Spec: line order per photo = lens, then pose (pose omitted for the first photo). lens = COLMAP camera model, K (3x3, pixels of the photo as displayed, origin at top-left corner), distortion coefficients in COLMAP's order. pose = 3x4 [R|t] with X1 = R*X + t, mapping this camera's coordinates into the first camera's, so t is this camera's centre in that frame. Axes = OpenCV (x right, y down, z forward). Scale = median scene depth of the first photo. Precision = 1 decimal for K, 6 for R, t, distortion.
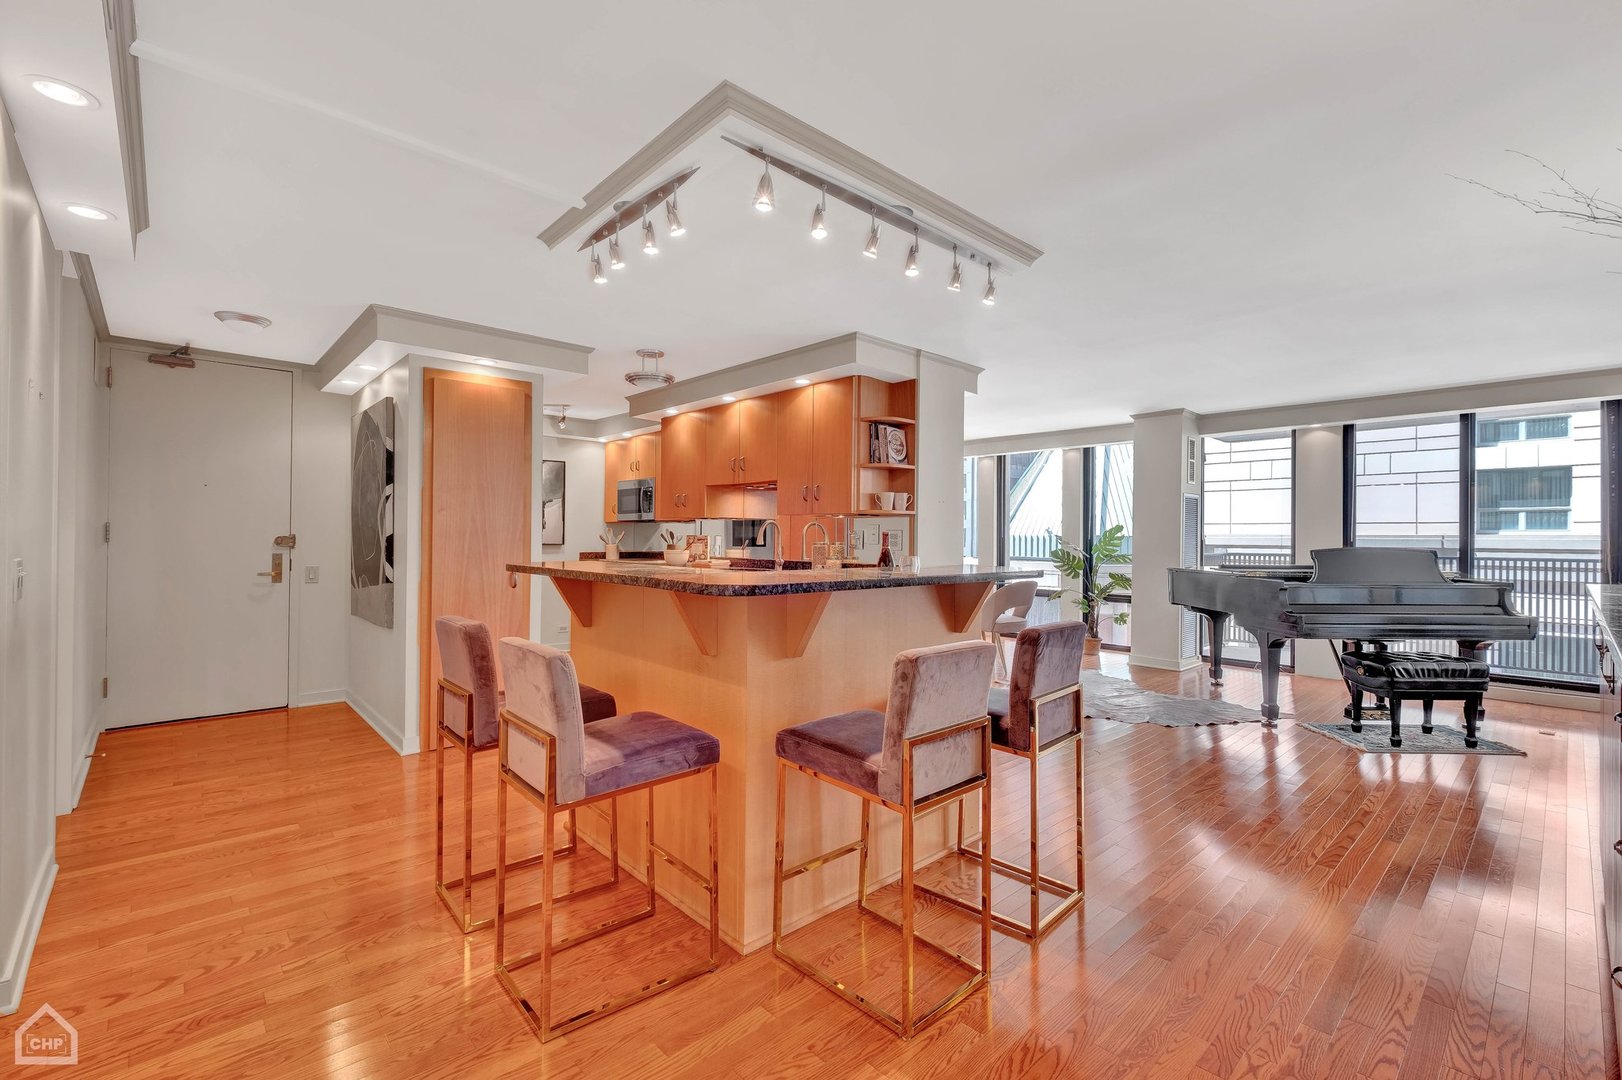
lens RADIAL K [[705.7, 0, 803.7], [0, 705.7, 532.1], [0, 0, 1]] dist [-0.000228, 0.000024]
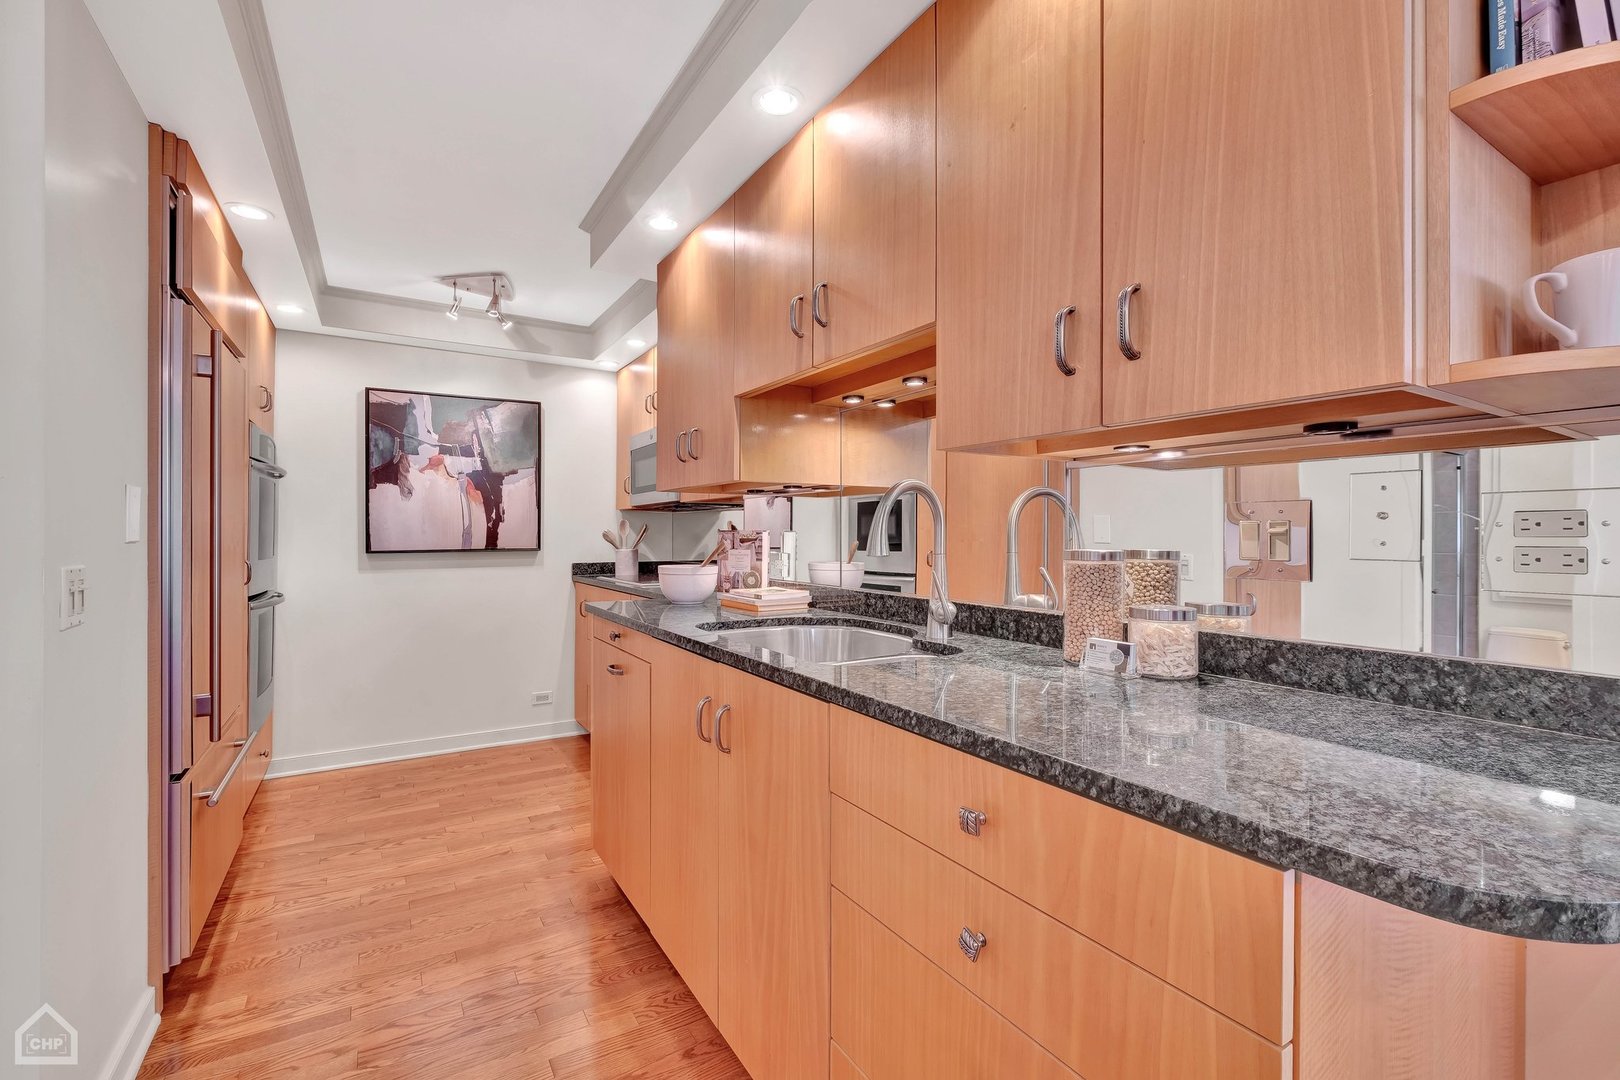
lens RADIAL K [[704.8, 0, 802.7], [0, 704.8, 532.1], [0, 0, 1]] dist [-0.000228, 0.000024]
pose [[0.980575, -0.008067, -0.195980, -0.033069], [0.008528, 0.999962, 0.001508, 0.005987], [0.195961, -0.003150, 0.980607, 0.667217]]
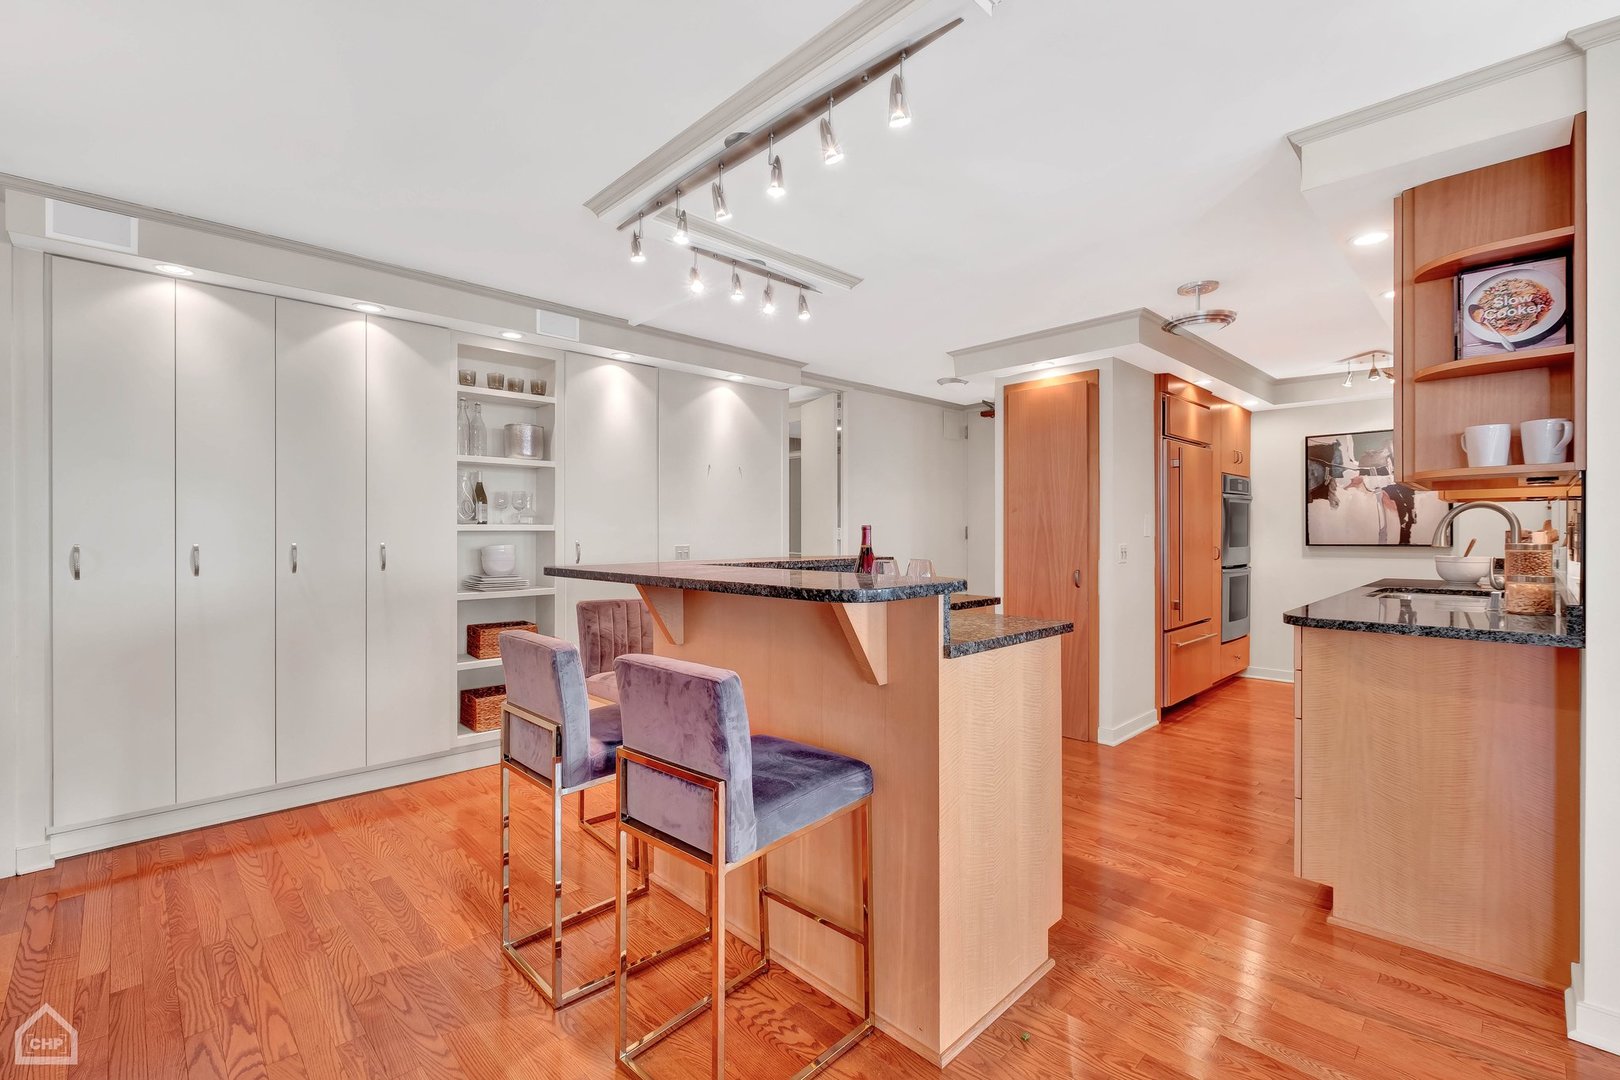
lens RADIAL K [[704.8, 0, 802.7], [0, 704.8, 532.1], [0, 0, 1]] dist [-0.000228, 0.000024]
pose [[0.024345, -0.006983, -0.999679, 0.446685], [0.005919, 0.999959, -0.006841, 0.006746], [0.999686, -0.005750, 0.024385, 0.483895]]
